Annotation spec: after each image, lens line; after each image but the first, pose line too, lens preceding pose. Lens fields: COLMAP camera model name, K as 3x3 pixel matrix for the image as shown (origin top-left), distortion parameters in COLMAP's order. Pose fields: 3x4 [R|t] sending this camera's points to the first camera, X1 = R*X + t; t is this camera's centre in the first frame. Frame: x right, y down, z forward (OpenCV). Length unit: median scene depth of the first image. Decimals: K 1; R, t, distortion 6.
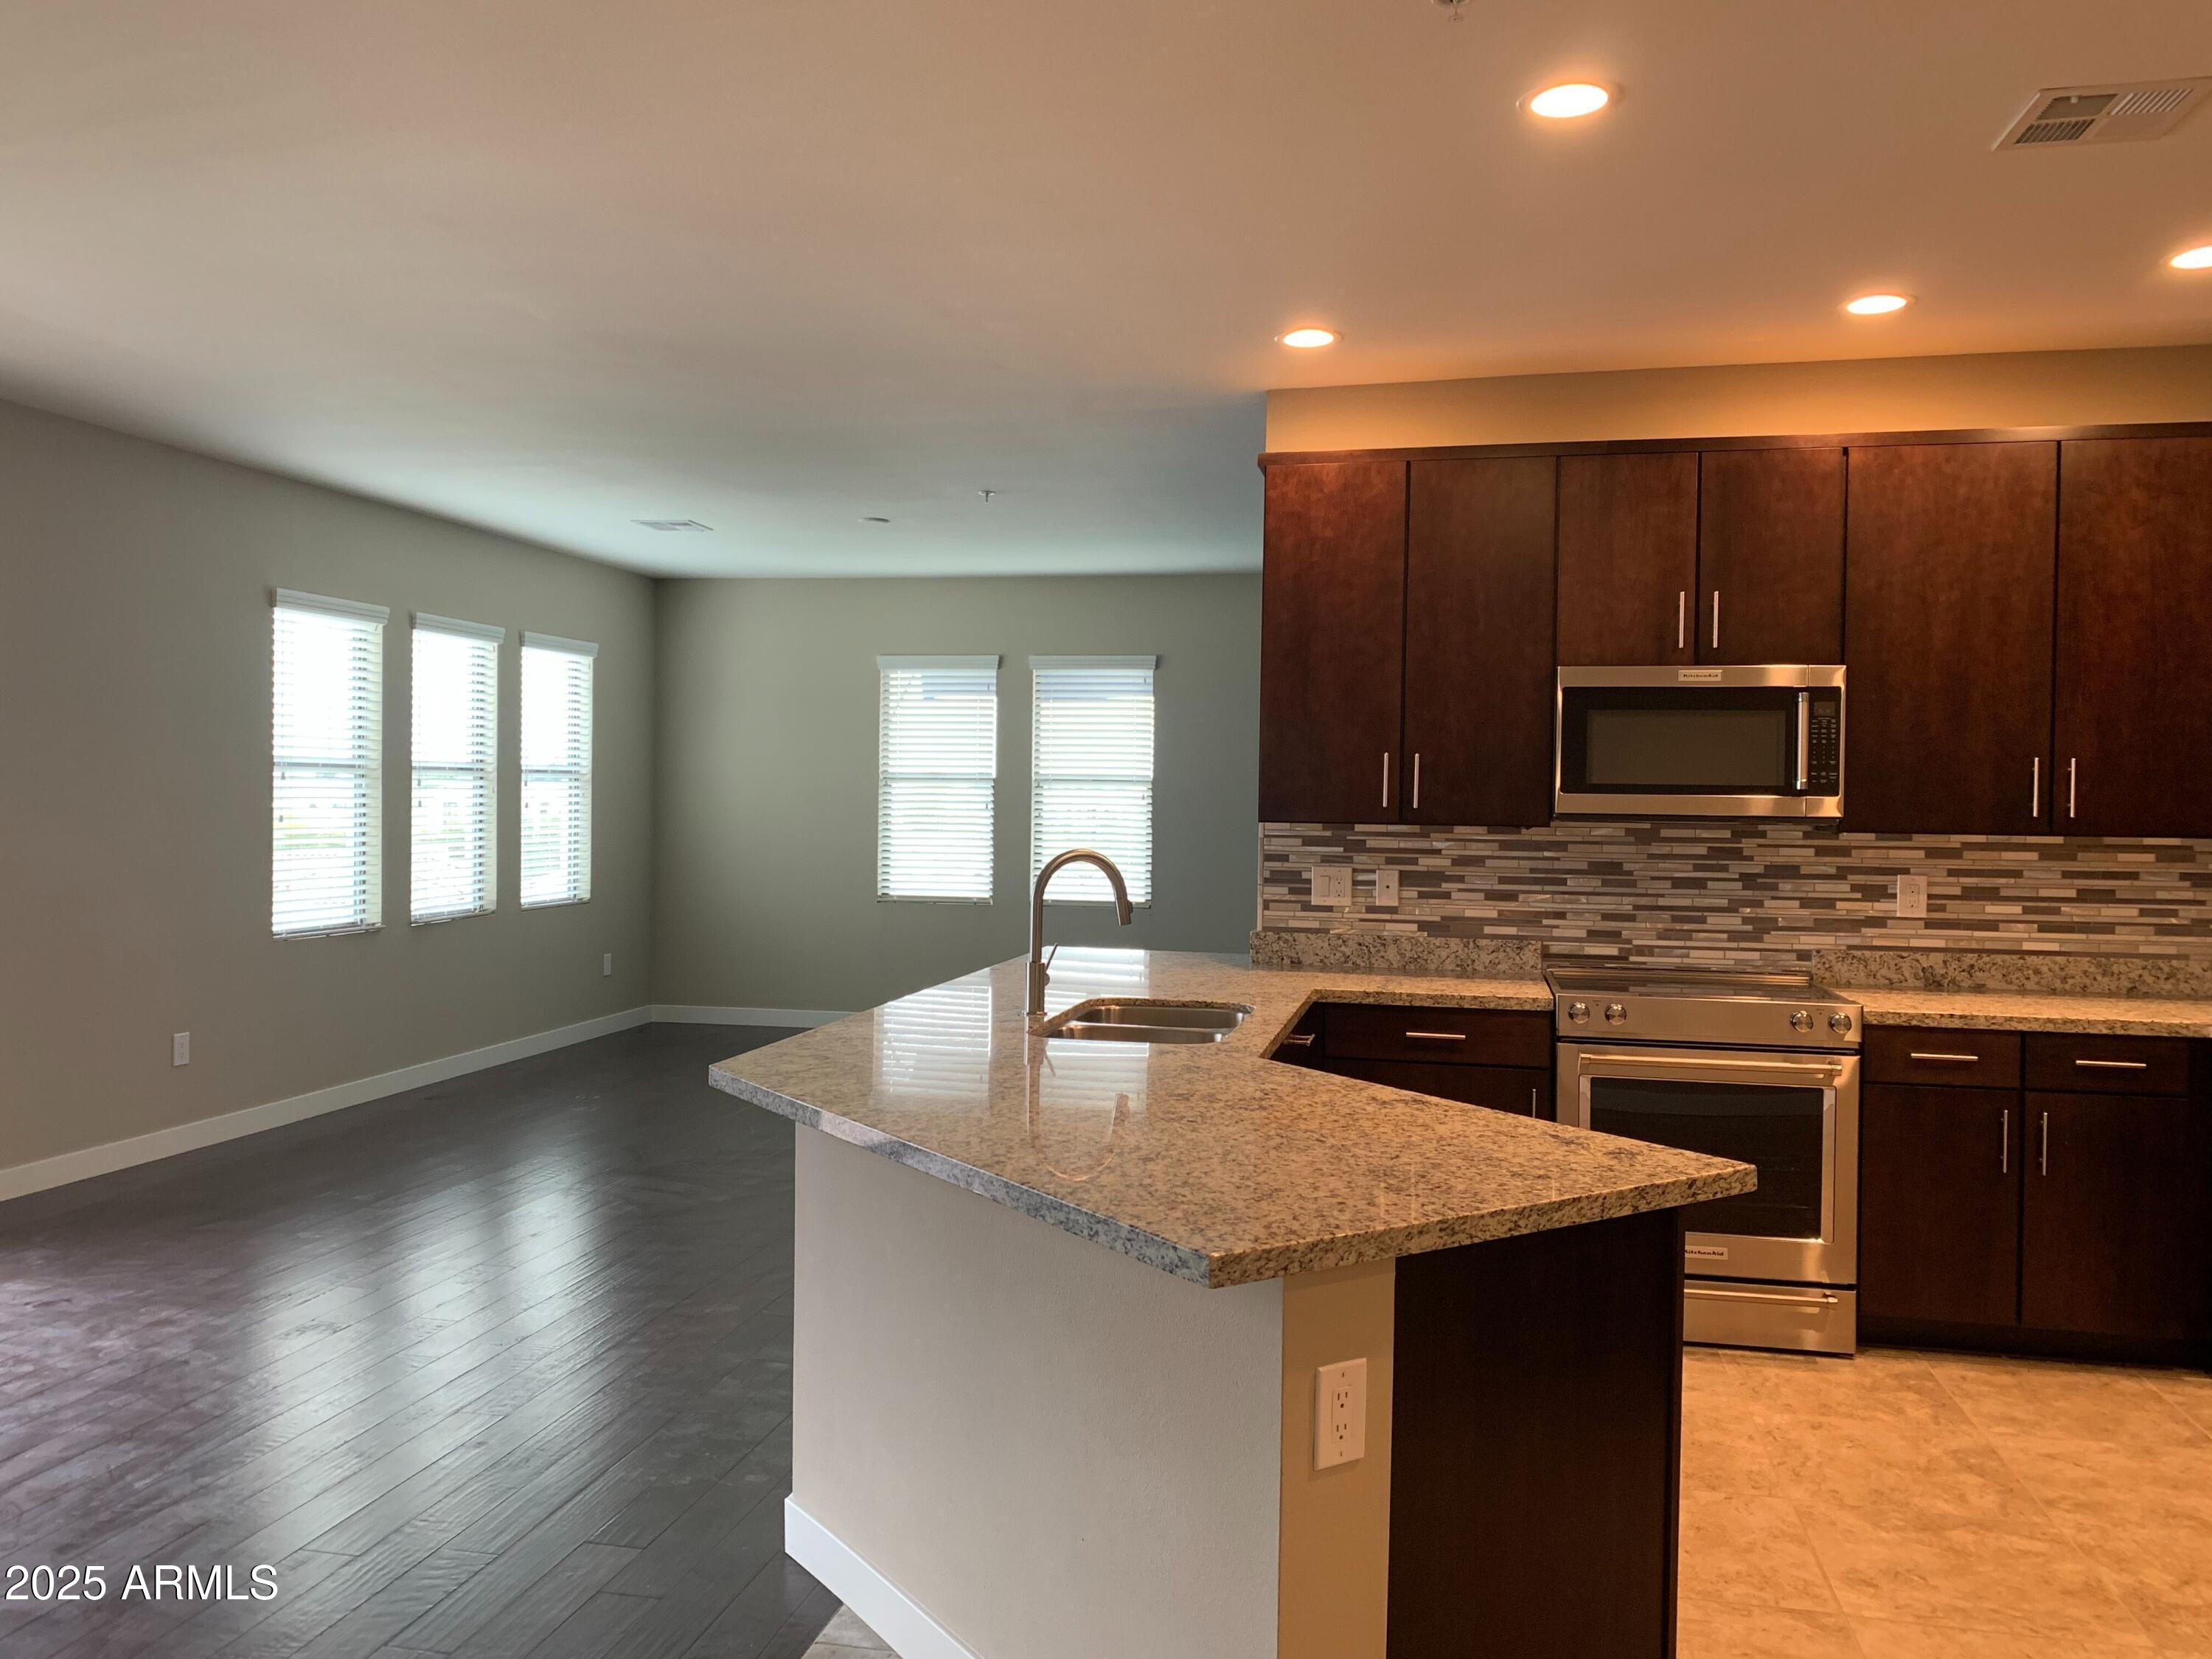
lens RADIAL K [[1698.3, 0, 1068.5], [0, 1698.3, 833.1], [0, 0, 1]] dist [0.049642, -0.047411]
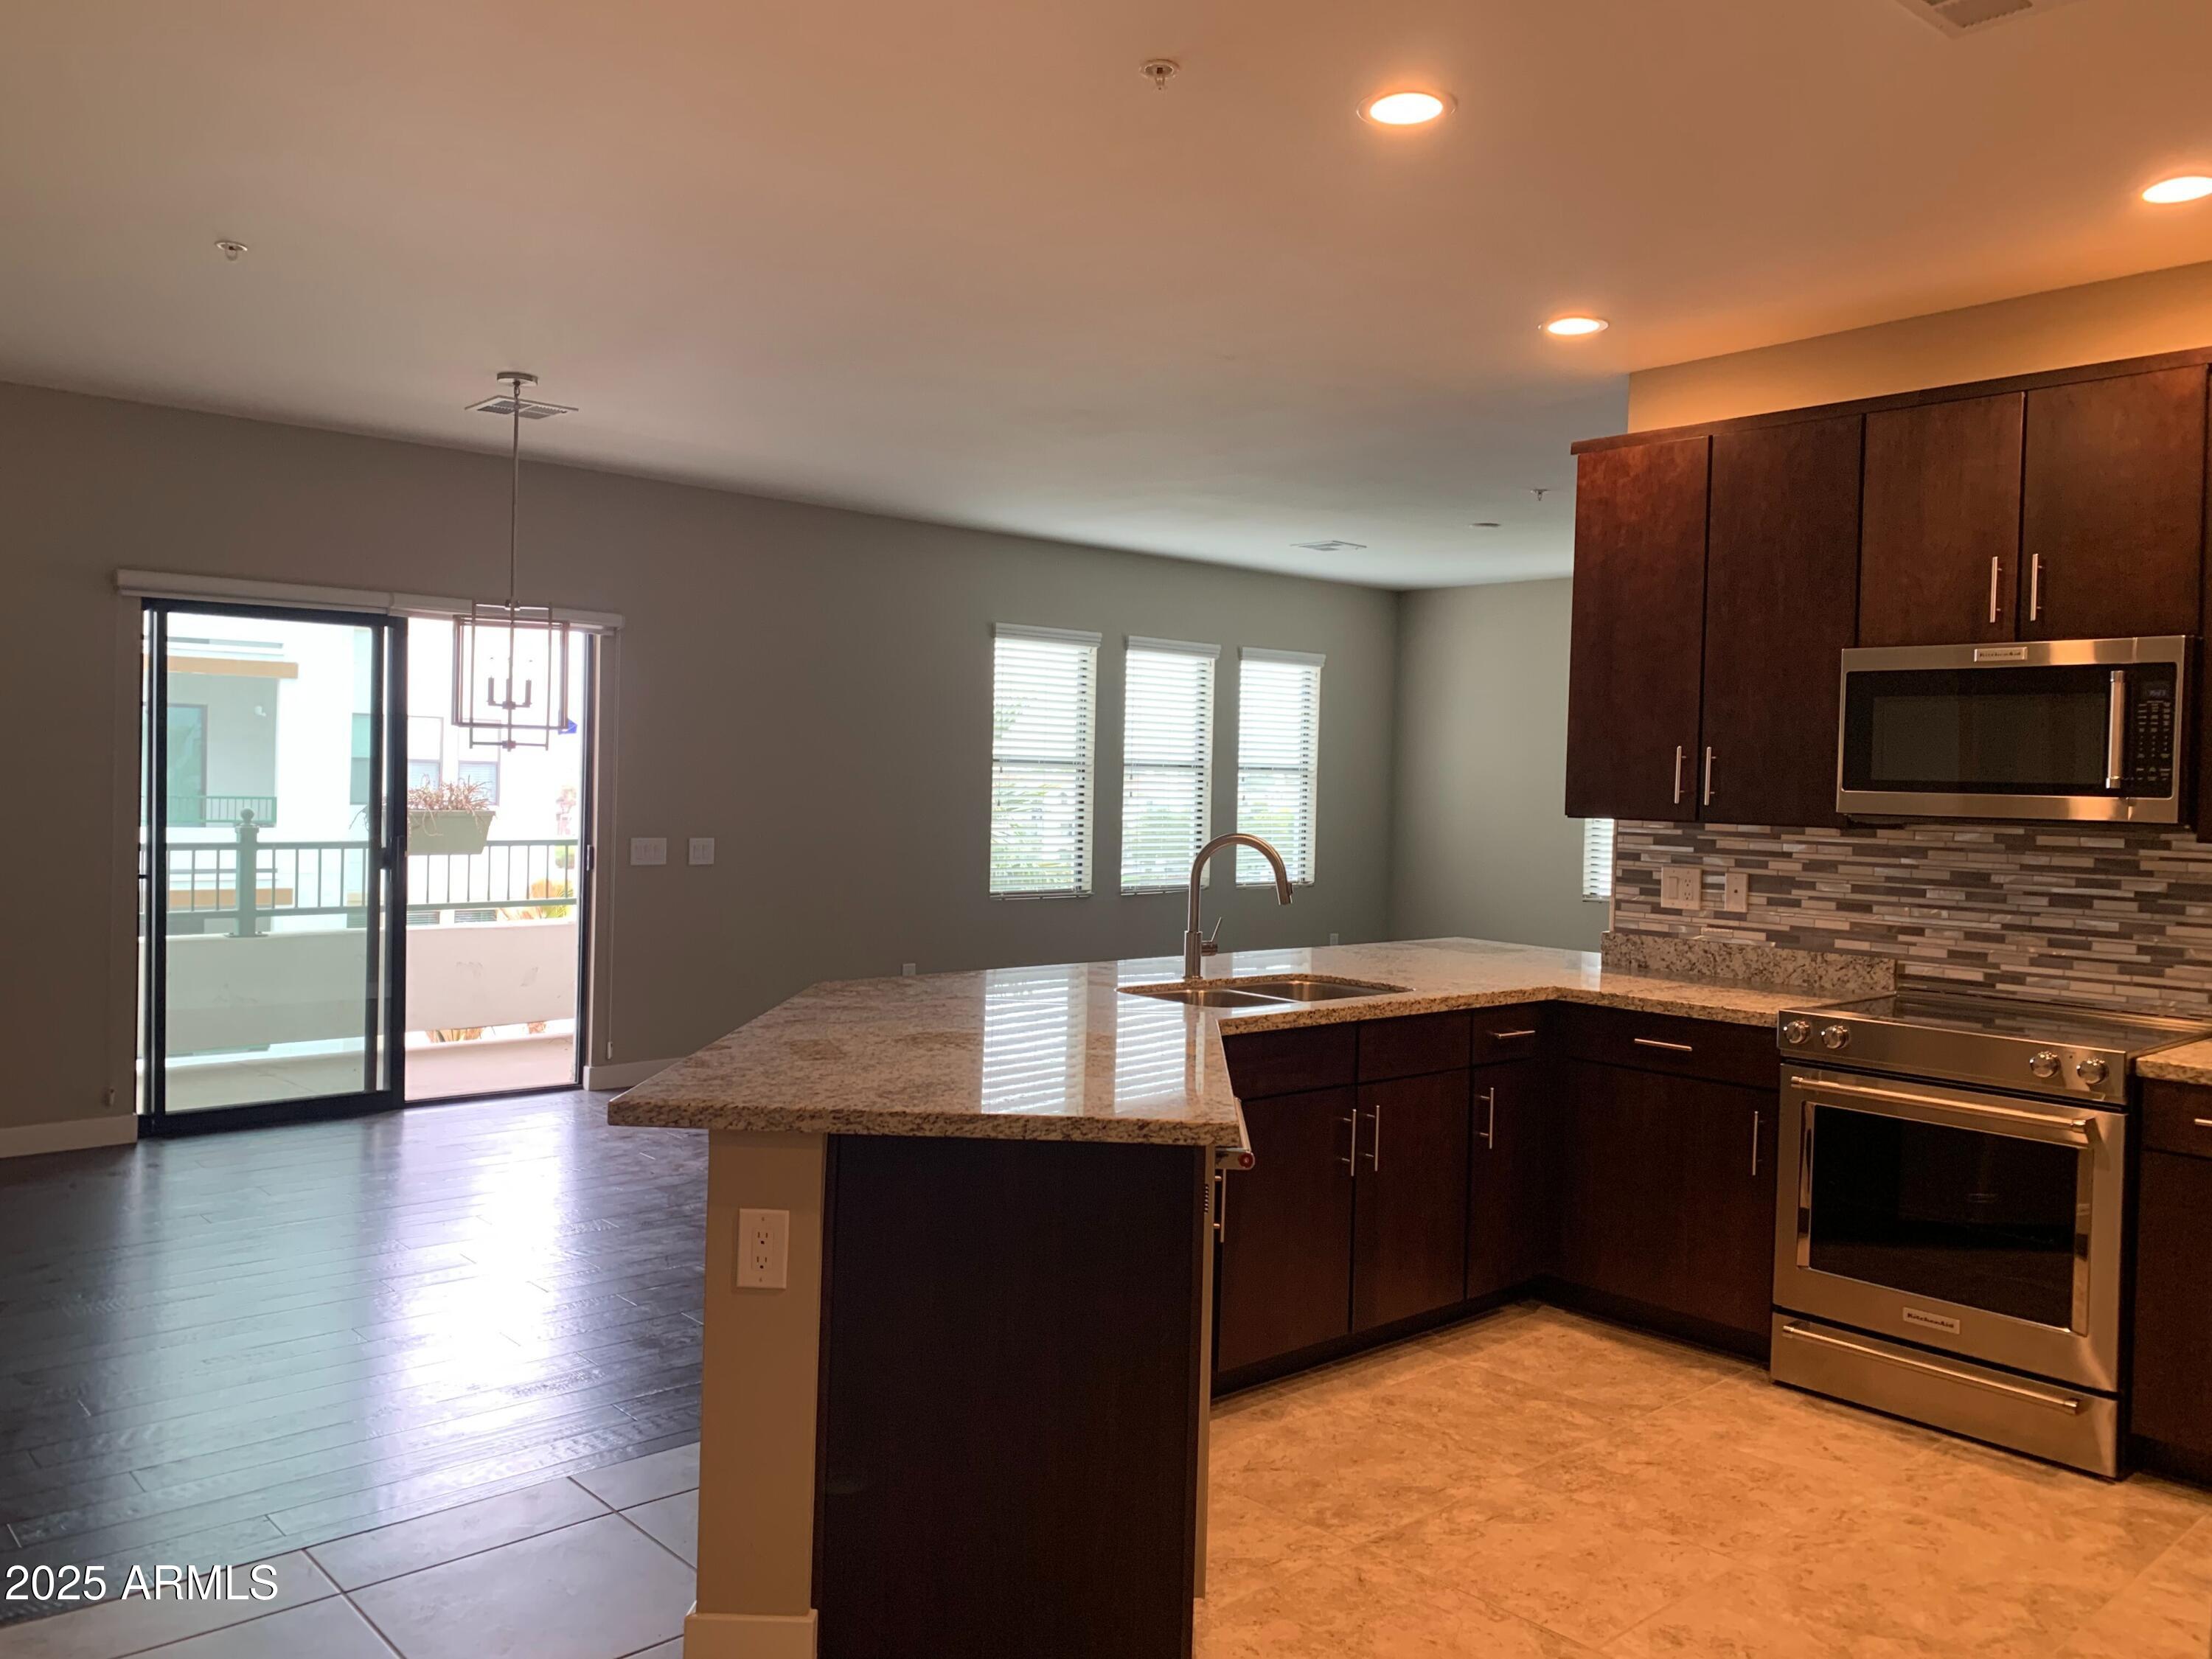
lens RADIAL K [[1698.3, 0, 1101.5], [0, 1698.3, 826.7], [0, 0, 1]] dist [0.049642, -0.047411]
pose [[0.810208, 0.024411, -0.585634, 0.478357], [-0.028621, 0.999588, 0.002070, 0.004736], [0.585443, 0.015085, 0.810573, 0.042966]]
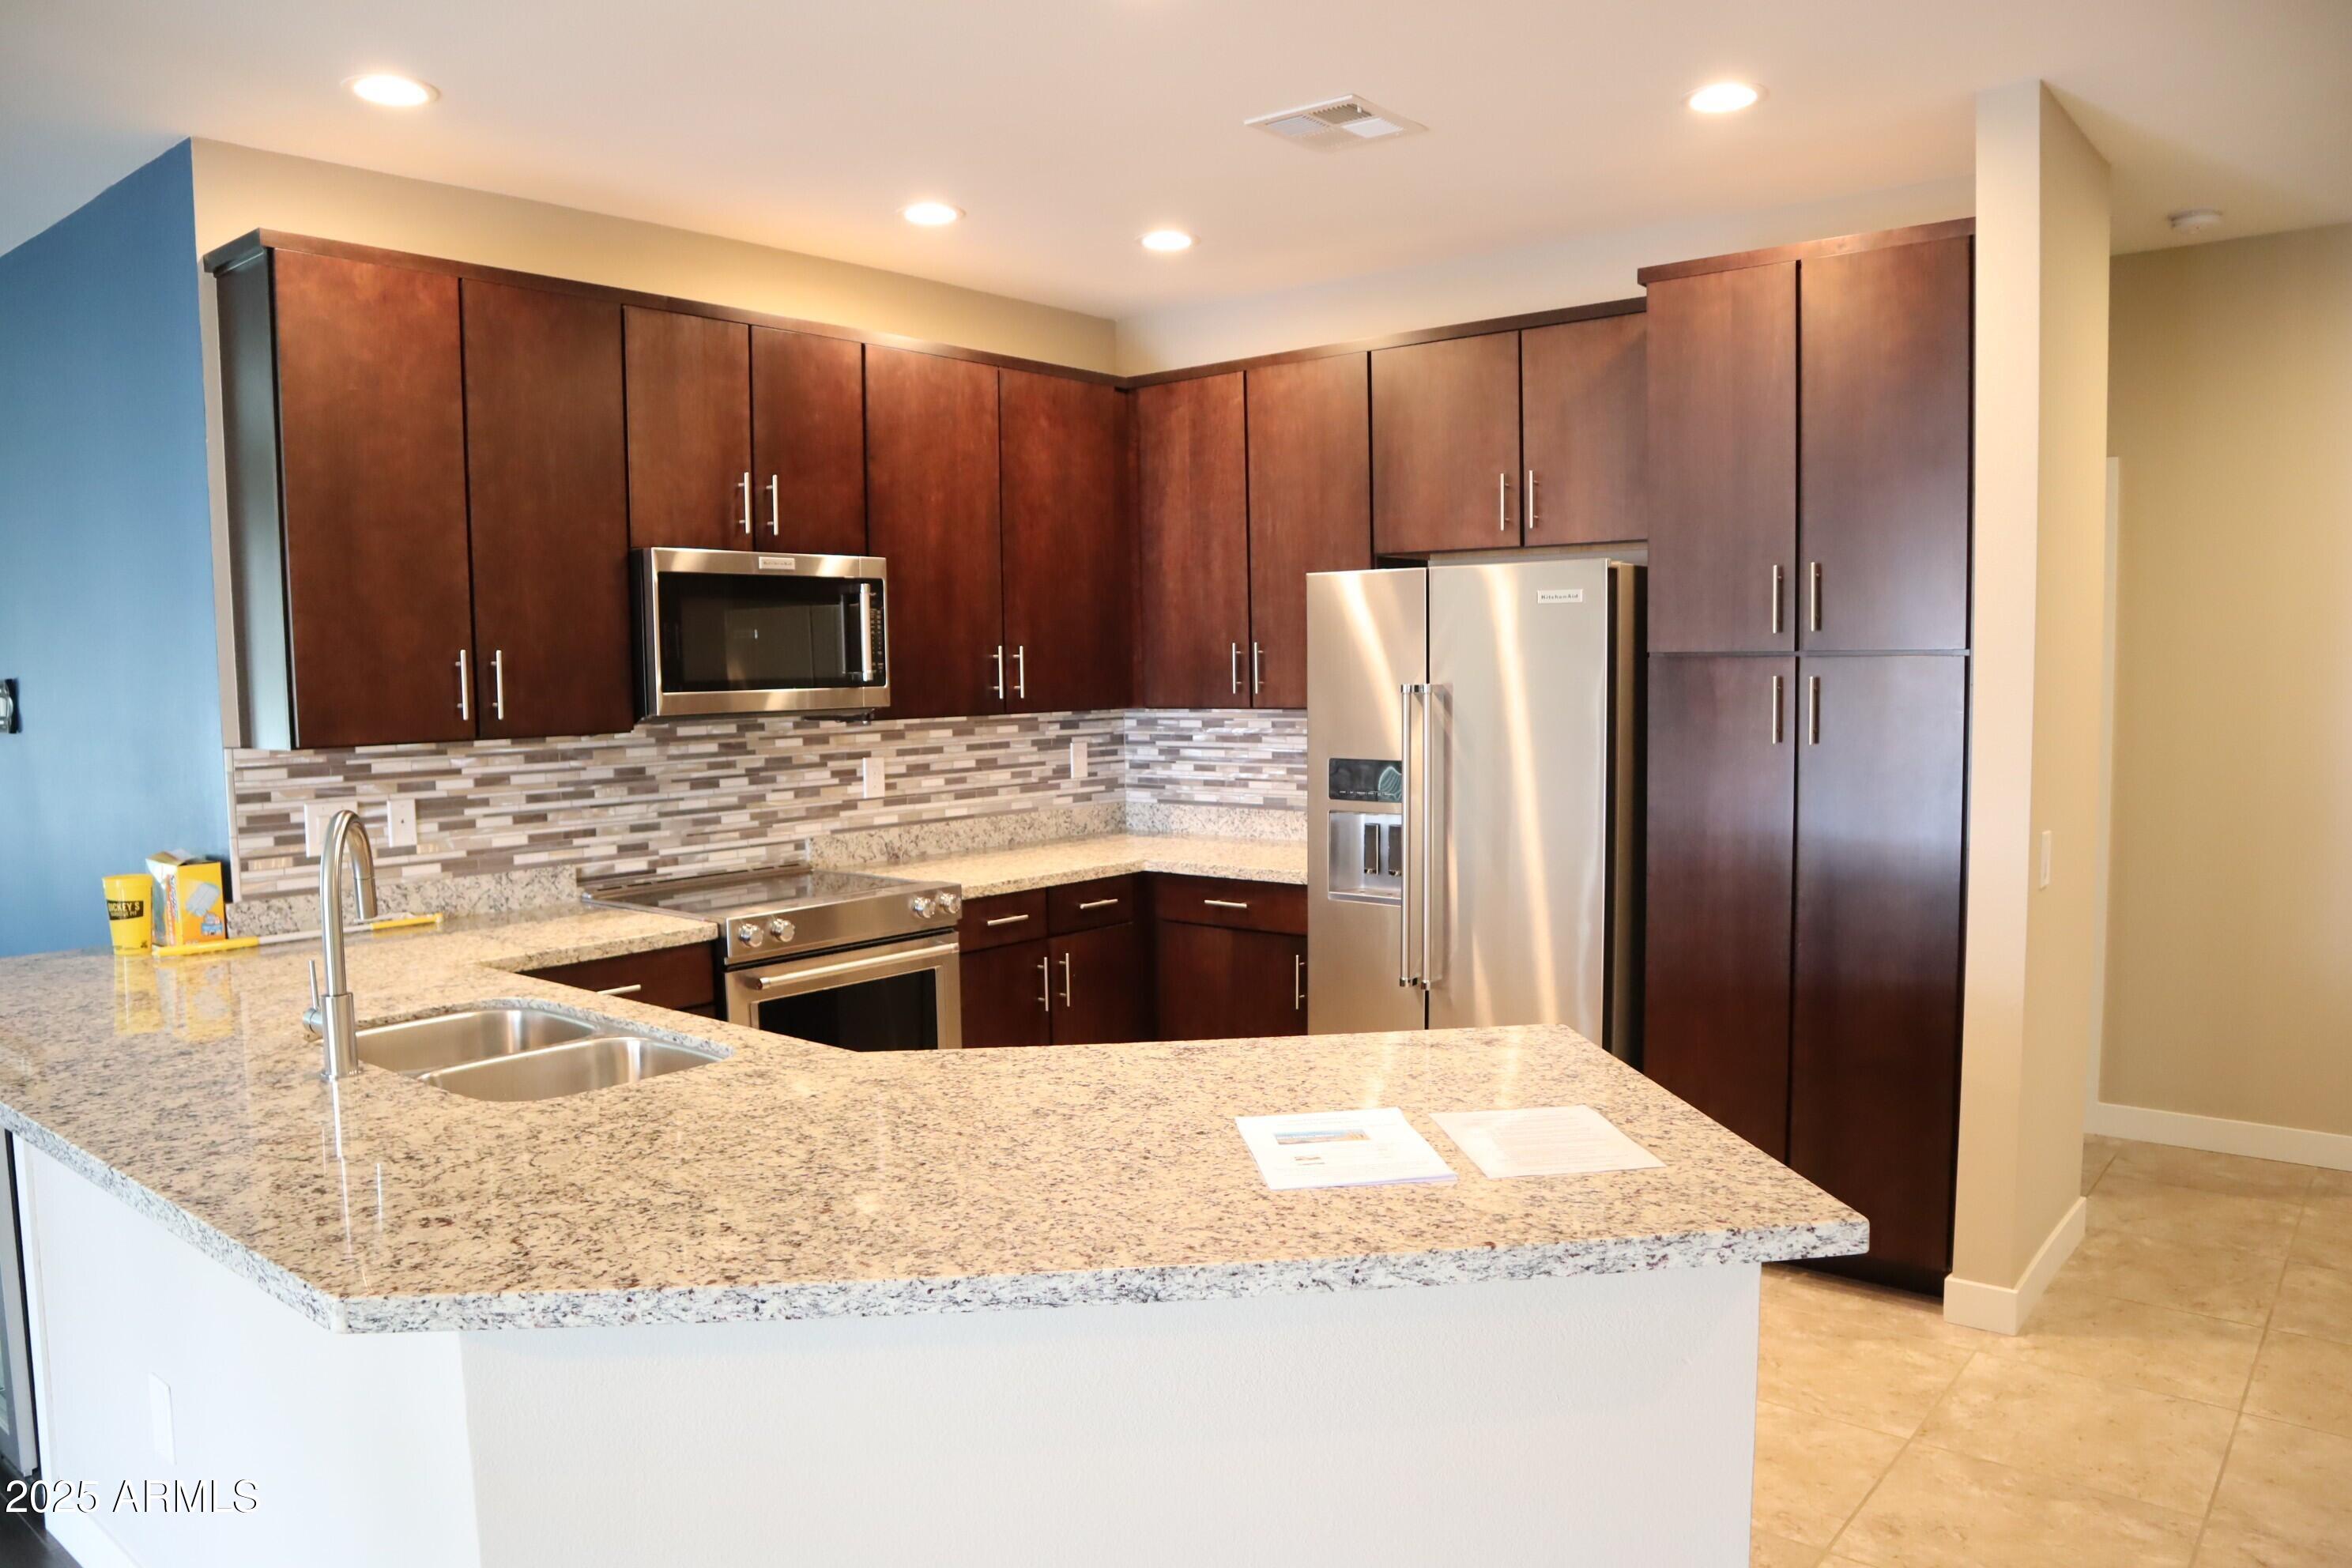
lens RADIAL K [[1680.1, 0, 1125.2], [0, 1680.1, 794.3], [0, 0, 1]] dist [-0.053046, 0.010355]
pose [[0.473645, -0.090838, 0.876019, -0.341675], [0.044952, 0.995864, 0.078961, -0.027704], [-0.879568, 0.001980, 0.475769, 0.364258]]
